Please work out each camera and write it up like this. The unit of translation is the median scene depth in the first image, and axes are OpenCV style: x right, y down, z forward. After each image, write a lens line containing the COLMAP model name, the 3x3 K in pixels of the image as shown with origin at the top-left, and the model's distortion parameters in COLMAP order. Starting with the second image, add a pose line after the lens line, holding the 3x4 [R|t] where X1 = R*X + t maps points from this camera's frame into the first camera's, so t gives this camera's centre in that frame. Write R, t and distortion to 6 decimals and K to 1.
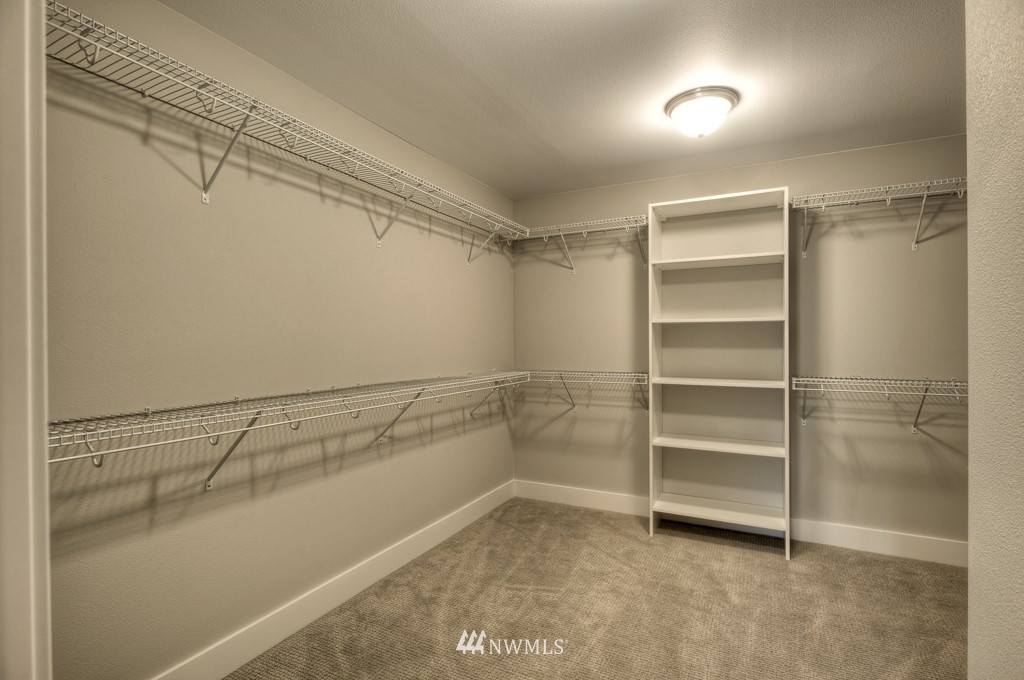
lens RADIAL K [[482.2, 0, 515.8], [0, 482.2, 337.8], [0, 0, 1]] dist [-0.002543, 0.001075]
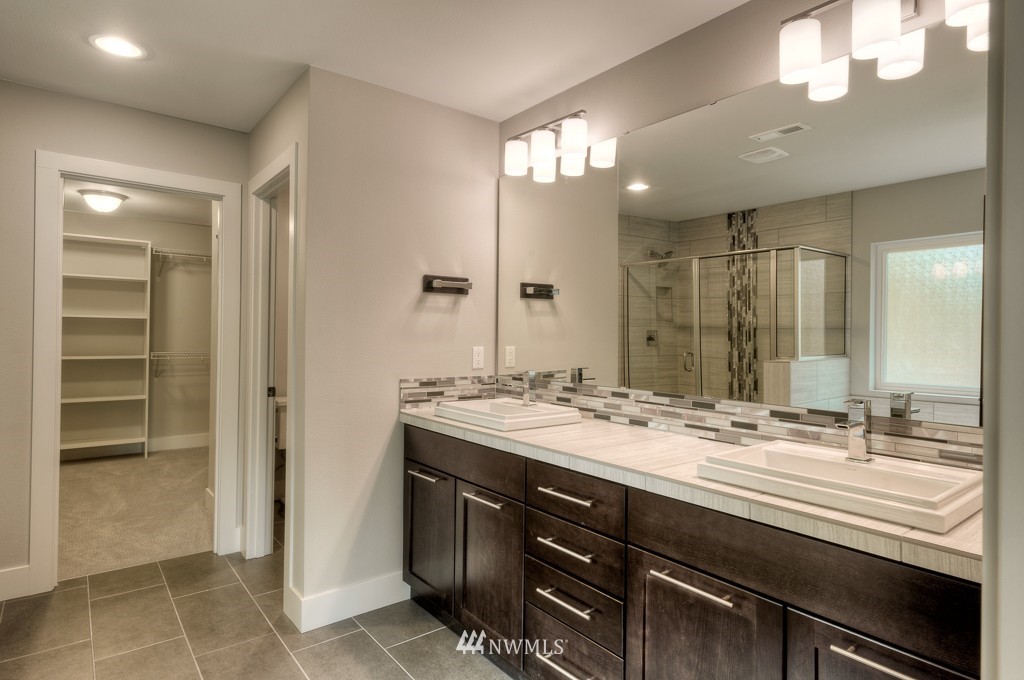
lens RADIAL K [[557.3, 0, 515.0], [0, 557.3, 328.9], [0, 0, 1]] dist [0.000222, -0.000171]
pose [[0.422253, 0.014553, 0.906361, -0.651360], [-0.012527, 0.999869, -0.010219, 0.004019], [-0.906391, -0.007039, 0.422380, -0.971185]]
